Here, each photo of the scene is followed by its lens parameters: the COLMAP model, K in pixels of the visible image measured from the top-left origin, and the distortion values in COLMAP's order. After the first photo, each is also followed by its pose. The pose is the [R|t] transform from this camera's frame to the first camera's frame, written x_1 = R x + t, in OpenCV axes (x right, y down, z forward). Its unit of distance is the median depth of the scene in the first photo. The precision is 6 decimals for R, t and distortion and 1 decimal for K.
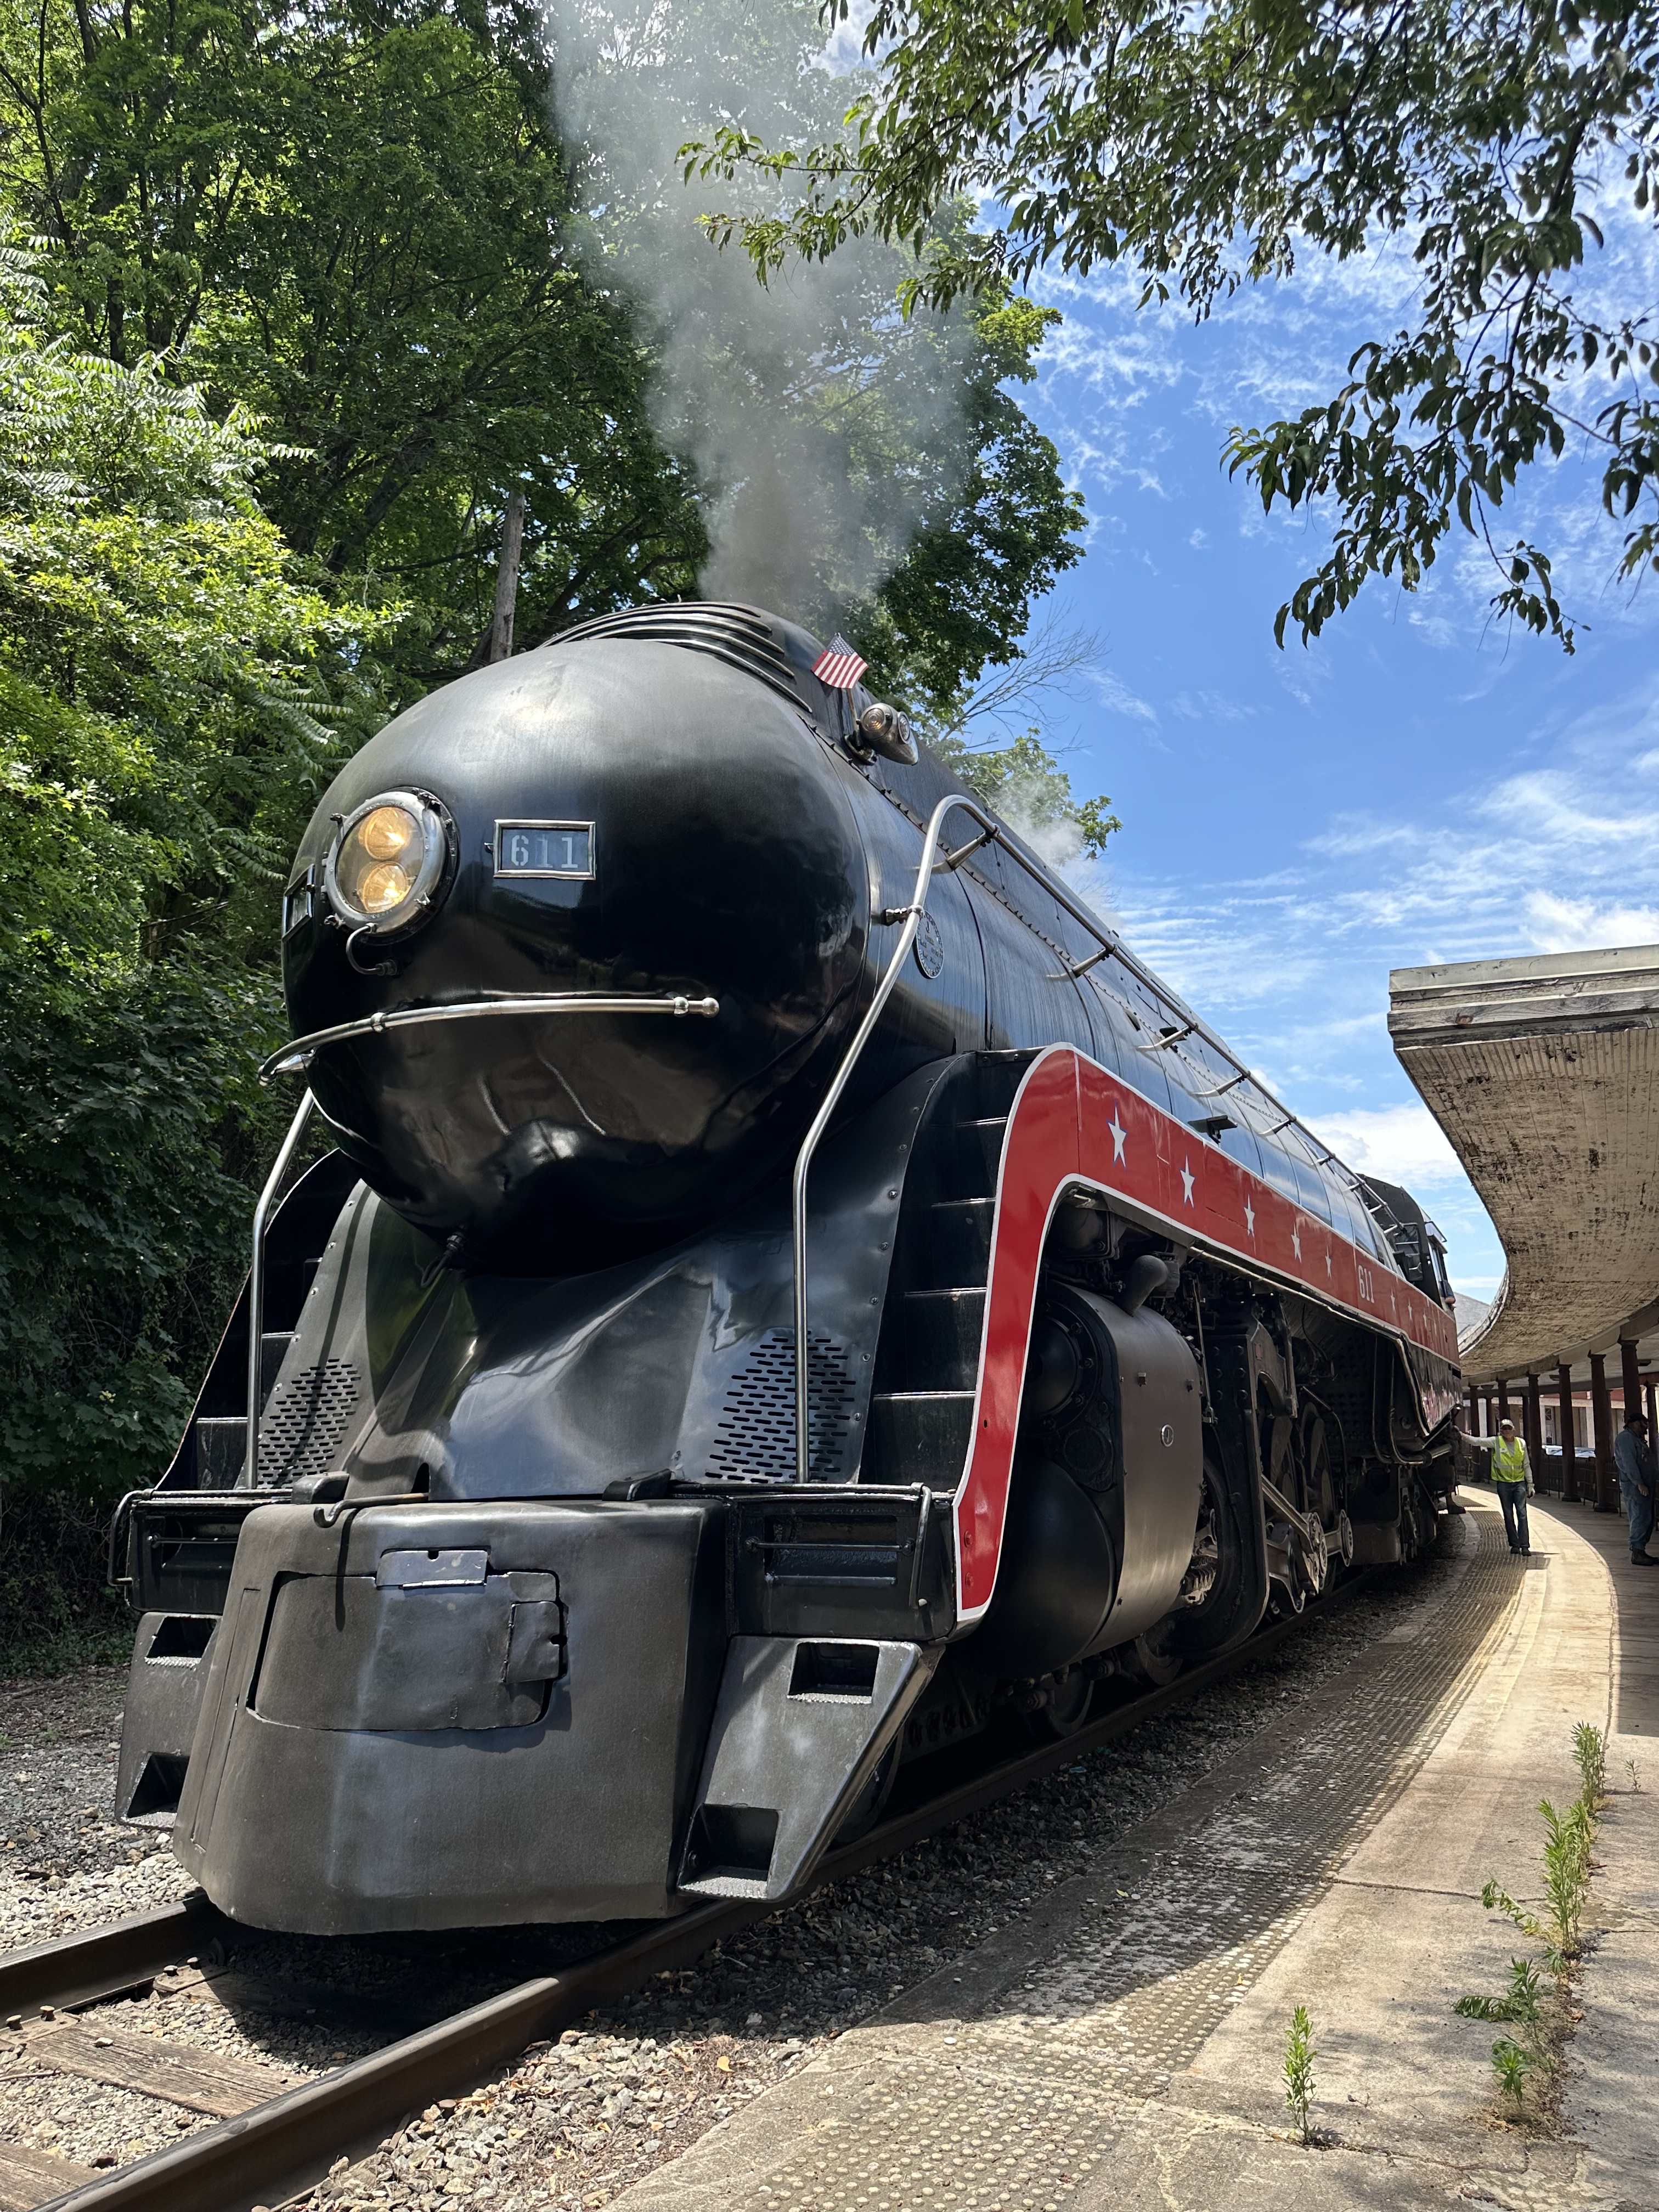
lens RADIAL K [[1547.4, 0, 831.8], [0, 1547.4, 1101.9], [0, 0, 1]] dist [0.067098, 0.000000]
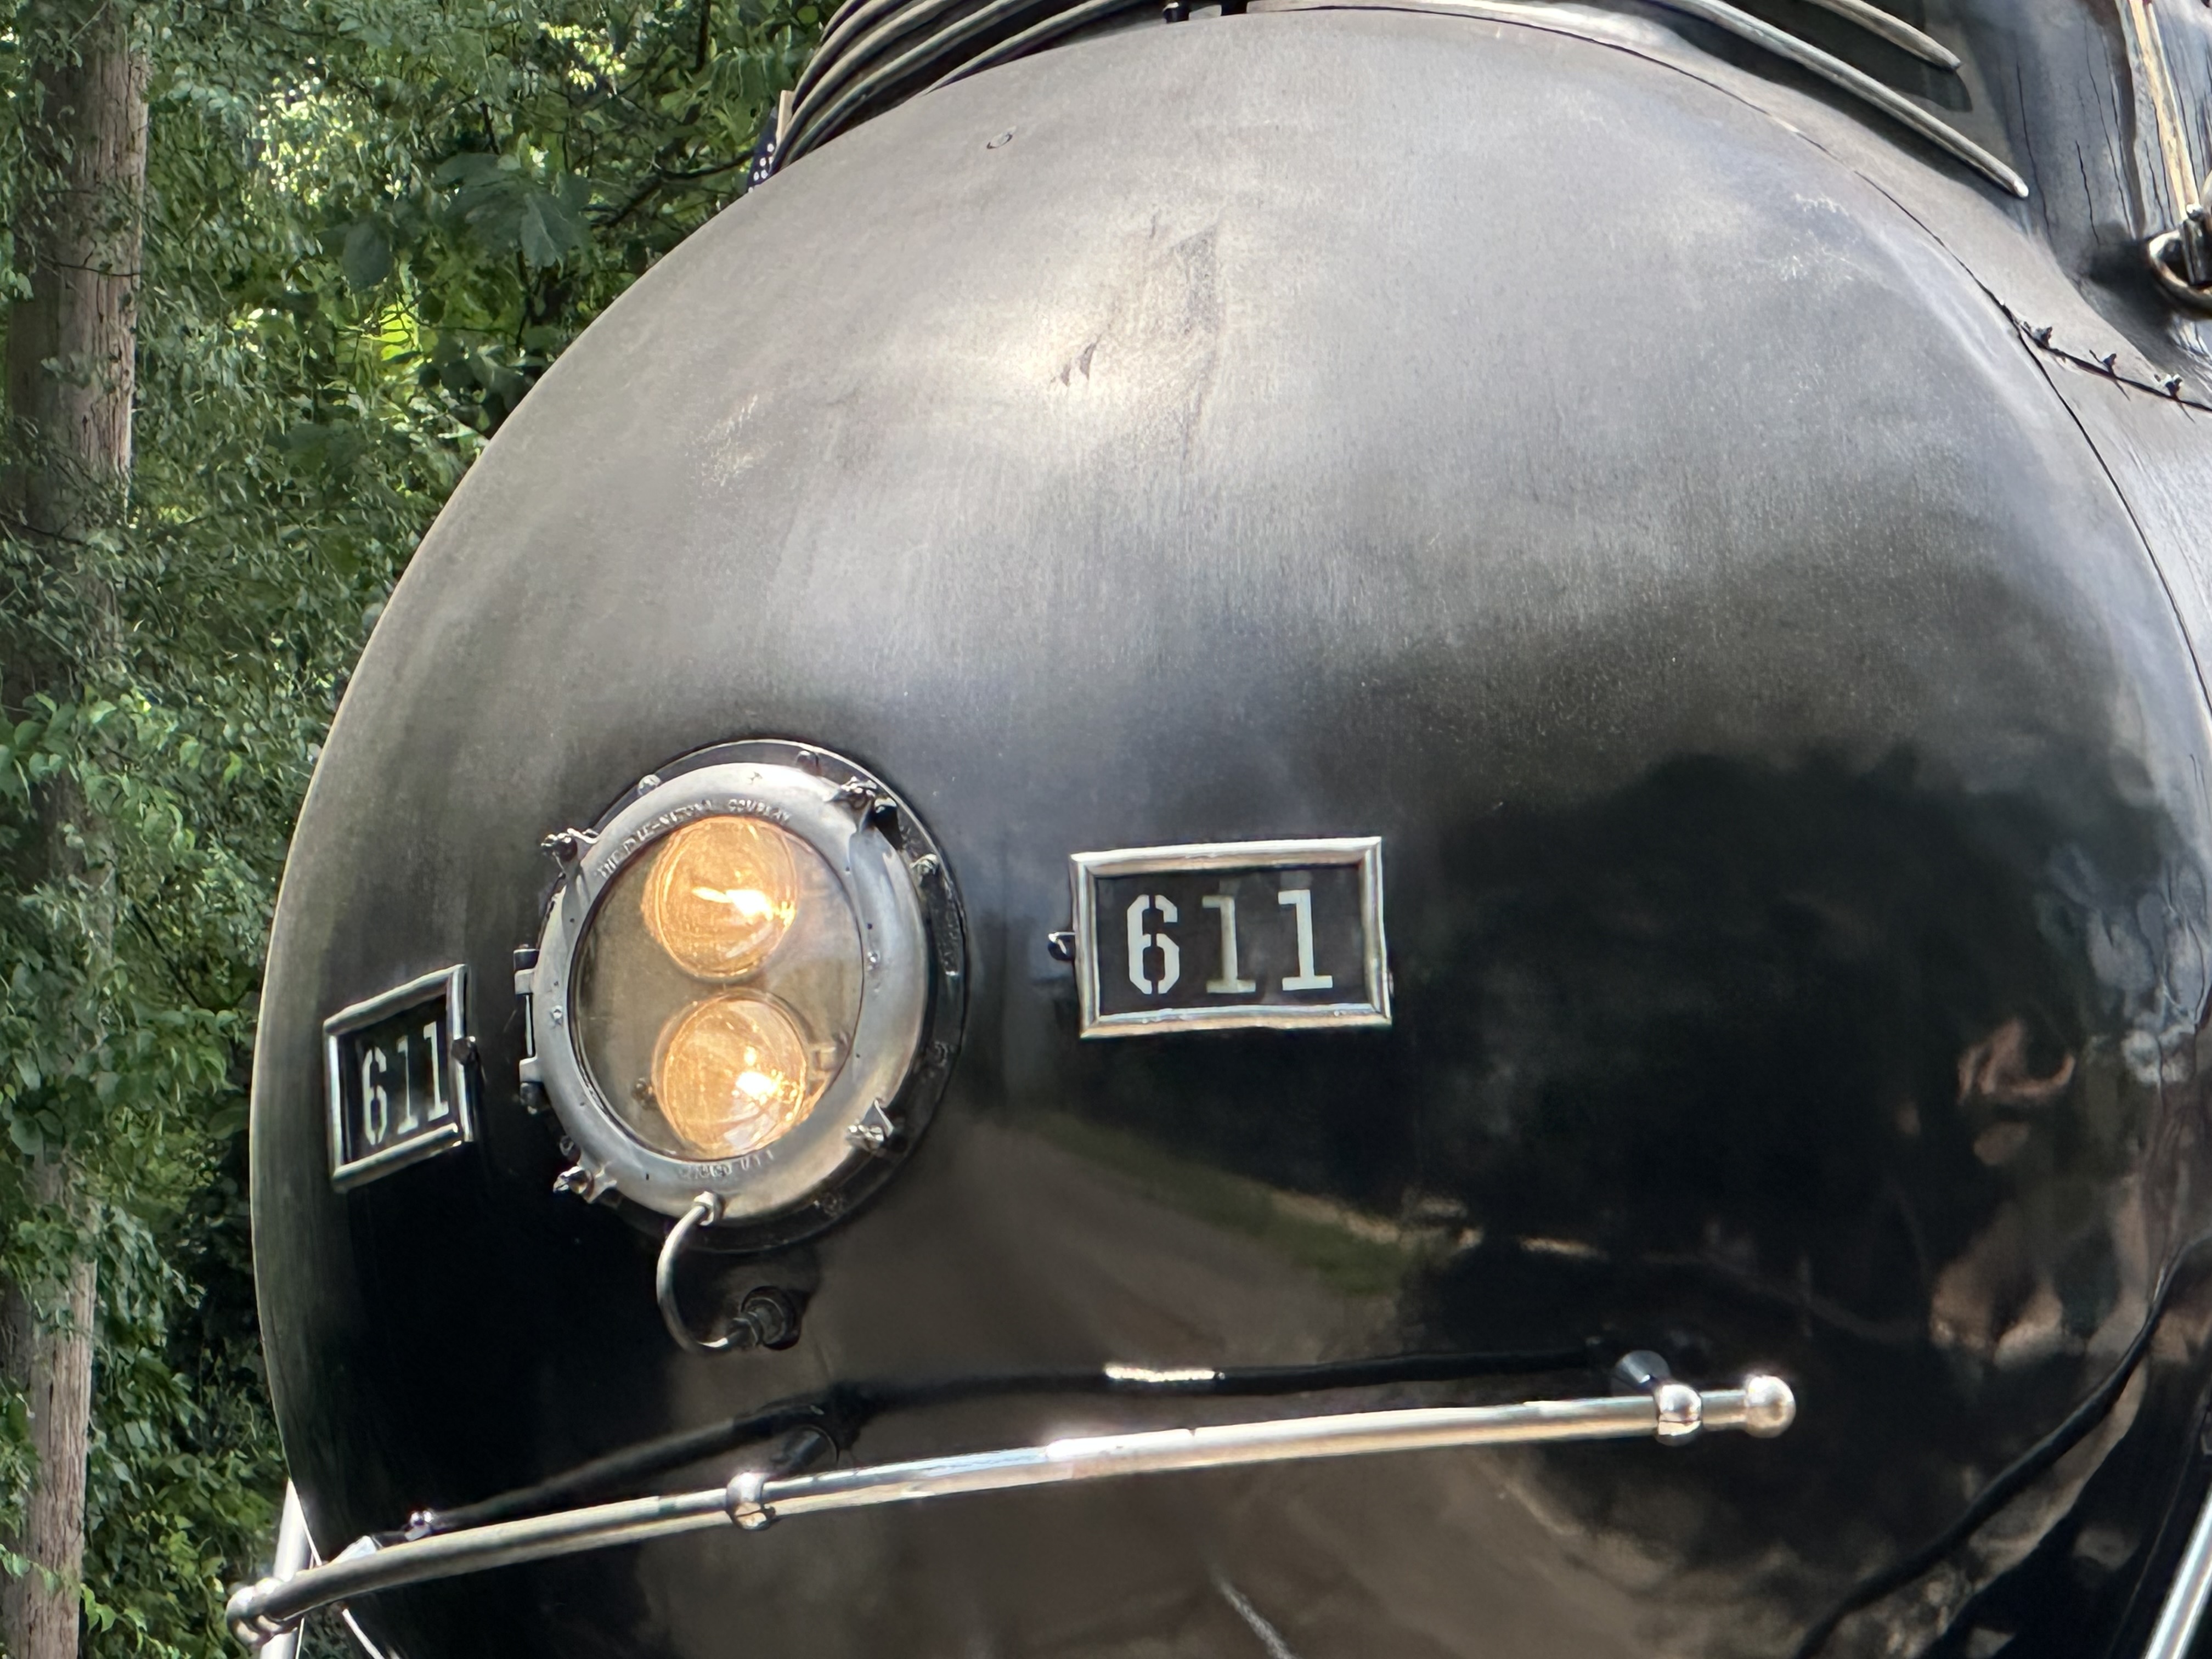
lens RADIAL K [[13865.9, 0, 1105.2], [0, 13865.9, 831.1], [0, 0, 1]] dist [-0.698749, 0.000000]
pose [[0.995383, -0.047088, -0.083635, 0.028758], [0.049958, 0.998220, 0.032559, -0.272649], [0.081953, -0.036587, 0.995964, -1.805535]]
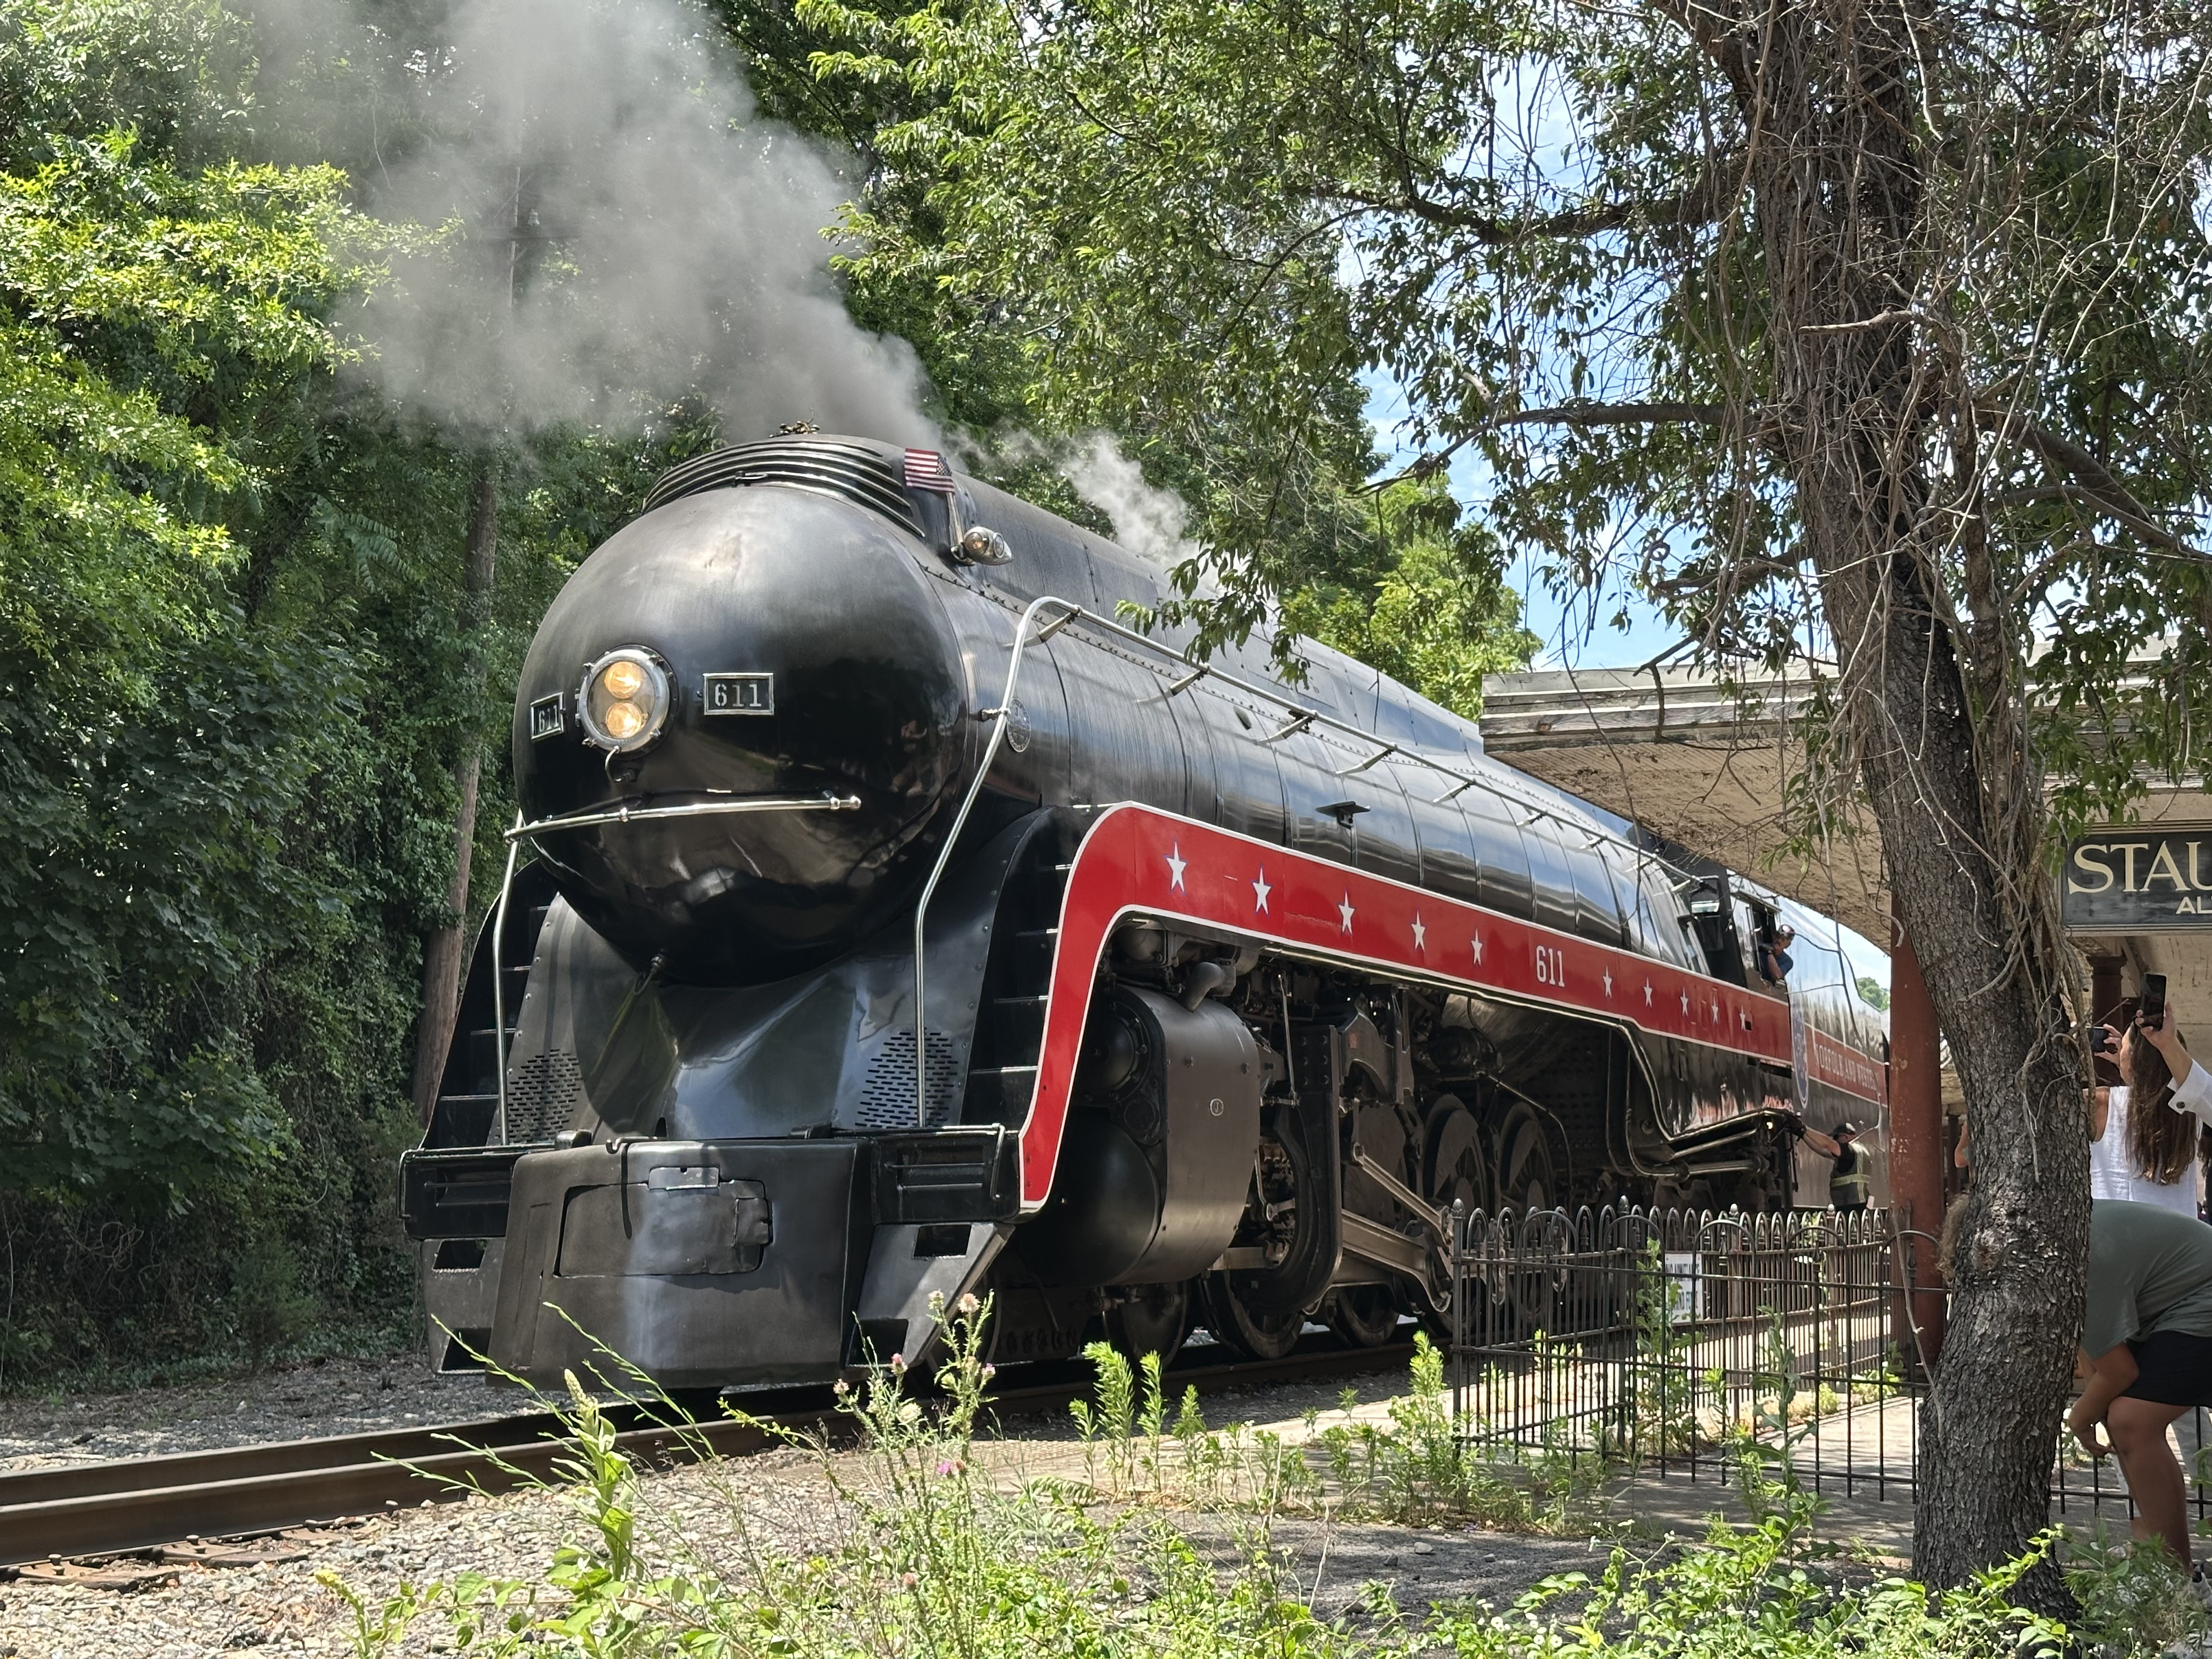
lens RADIAL K [[3124.5, 0, 1109.6], [0, 3124.5, 831.6], [0, 0, 1]] dist [0.078477, 0.000000]
pose [[0.999022, -0.004912, 0.043939, 0.028885], [0.001138, 0.996337, 0.085503, -0.275854], [-0.044198, -0.085370, 0.995369, -1.851340]]
